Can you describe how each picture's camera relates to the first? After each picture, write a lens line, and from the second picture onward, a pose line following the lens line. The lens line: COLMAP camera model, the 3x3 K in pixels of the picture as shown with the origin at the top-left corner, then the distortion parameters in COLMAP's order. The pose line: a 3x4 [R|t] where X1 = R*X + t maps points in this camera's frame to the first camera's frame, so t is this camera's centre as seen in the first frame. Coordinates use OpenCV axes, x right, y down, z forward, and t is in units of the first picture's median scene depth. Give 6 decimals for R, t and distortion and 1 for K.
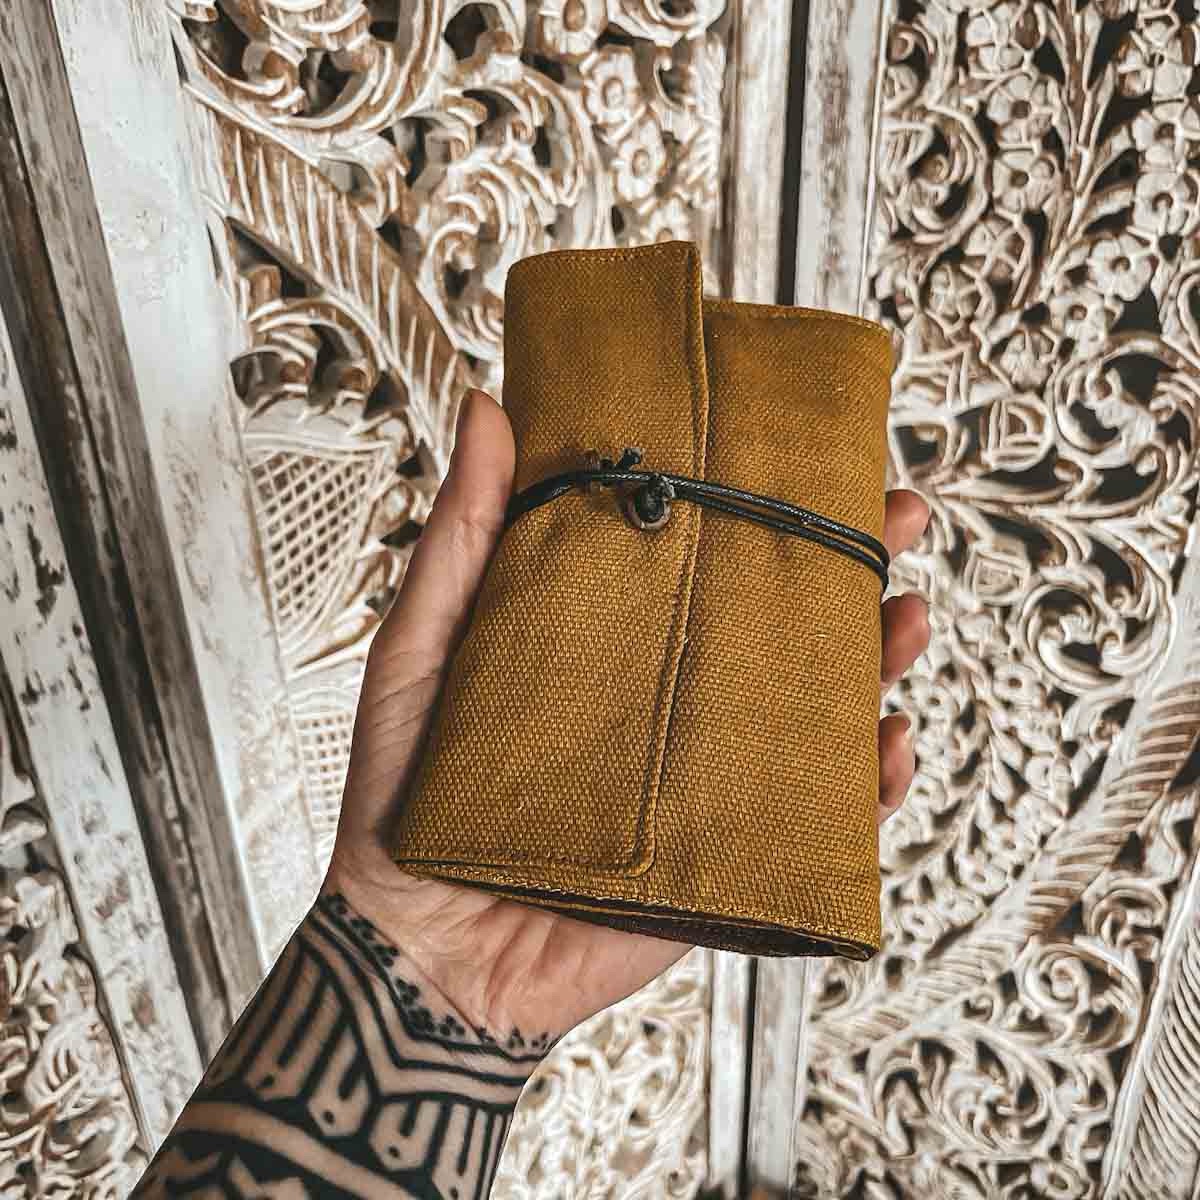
lens RADIAL K [[1251.1, 0, 605.8], [0, 1251.1, 605.8], [0, 0, 1]] dist [0.033625, 0.000000]
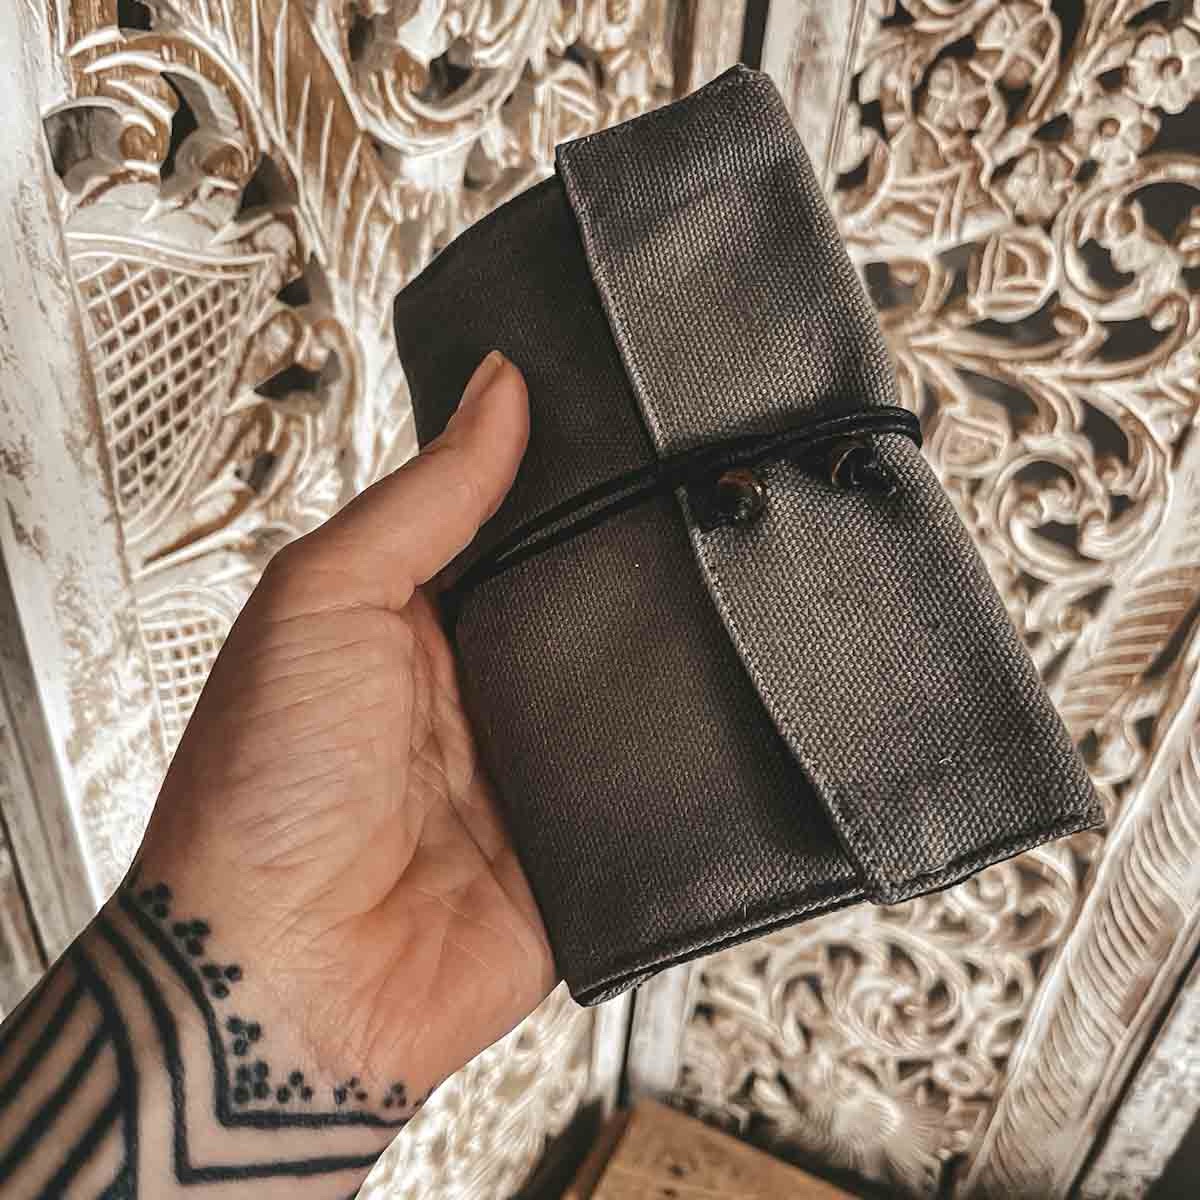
lens RADIAL K [[1251.1, 0, 601.4], [0, 1251.1, 589.1], [0, 0, 1]] dist [0.033625, 0.000000]
pose [[0.987587, -0.006410, 0.156940, -0.082781], [-0.009694, 0.994775, 0.101630, -0.011030], [-0.156772, -0.101890, 0.982365, 0.192664]]
